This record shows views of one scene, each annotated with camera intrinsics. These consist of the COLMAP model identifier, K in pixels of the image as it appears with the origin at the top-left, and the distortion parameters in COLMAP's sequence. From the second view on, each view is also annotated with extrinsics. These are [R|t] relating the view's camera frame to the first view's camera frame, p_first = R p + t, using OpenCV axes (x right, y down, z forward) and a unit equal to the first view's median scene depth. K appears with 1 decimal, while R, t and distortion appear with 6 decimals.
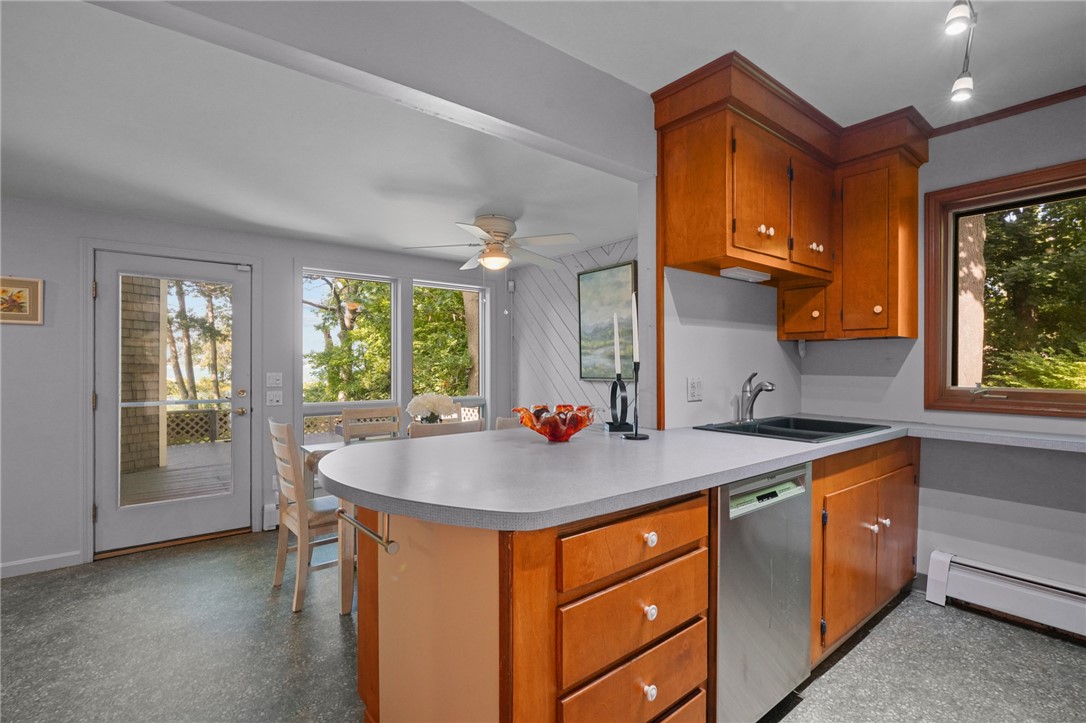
lens RADIAL K [[489.4, 0, 539.1], [0, 489.4, 365.4], [0, 0, 1]] dist [-0.007845, -0.000130]
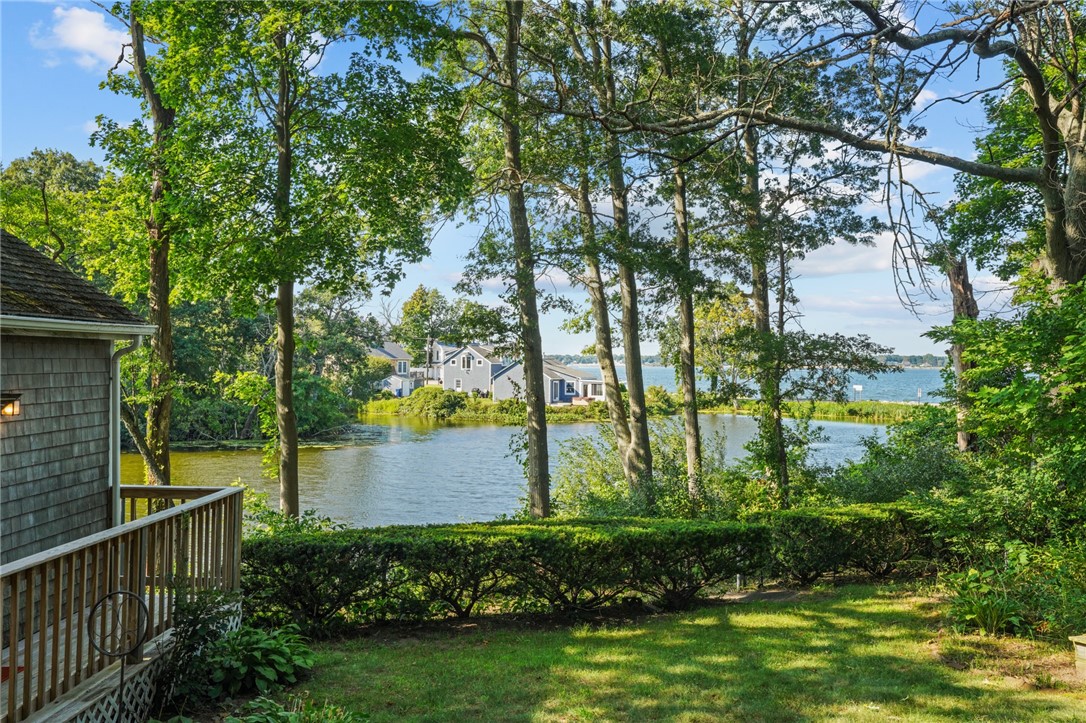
lens RADIAL K [[1074.2, 0, 543.0], [0, 1074.2, 361.5], [0, 0, 1]] dist [0.081464, 0.002752]
pose [[0.740555, 0.003417, -0.671987, -1.320811], [-0.005331, 0.999985, -0.000790, -0.003624], [0.671974, 0.004168, 0.740563, 2.149223]]
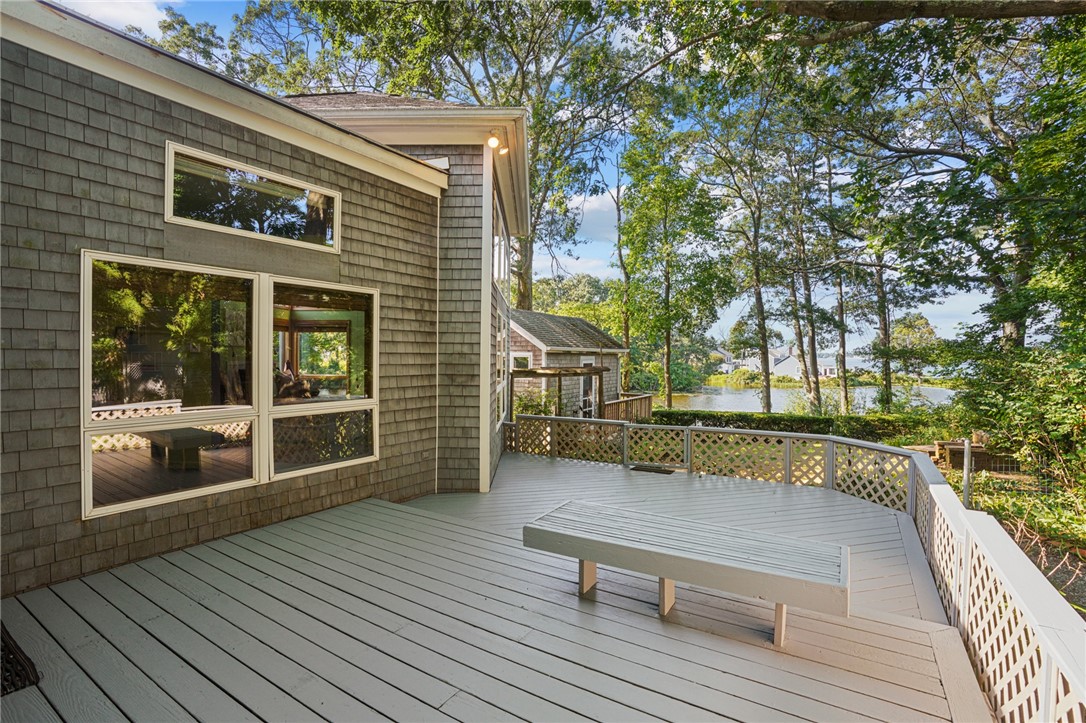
lens RADIAL K [[501.6, 0, 536.4], [0, 501.6, 355.4], [0, 0, 1]] dist [-0.075717, 0.028134]
pose [[0.325257, 0.003243, -0.945620, 0.046935], [-0.008076, 0.999967, 0.000651, -0.030318], [0.945591, 0.007425, 0.325272, 1.305566]]
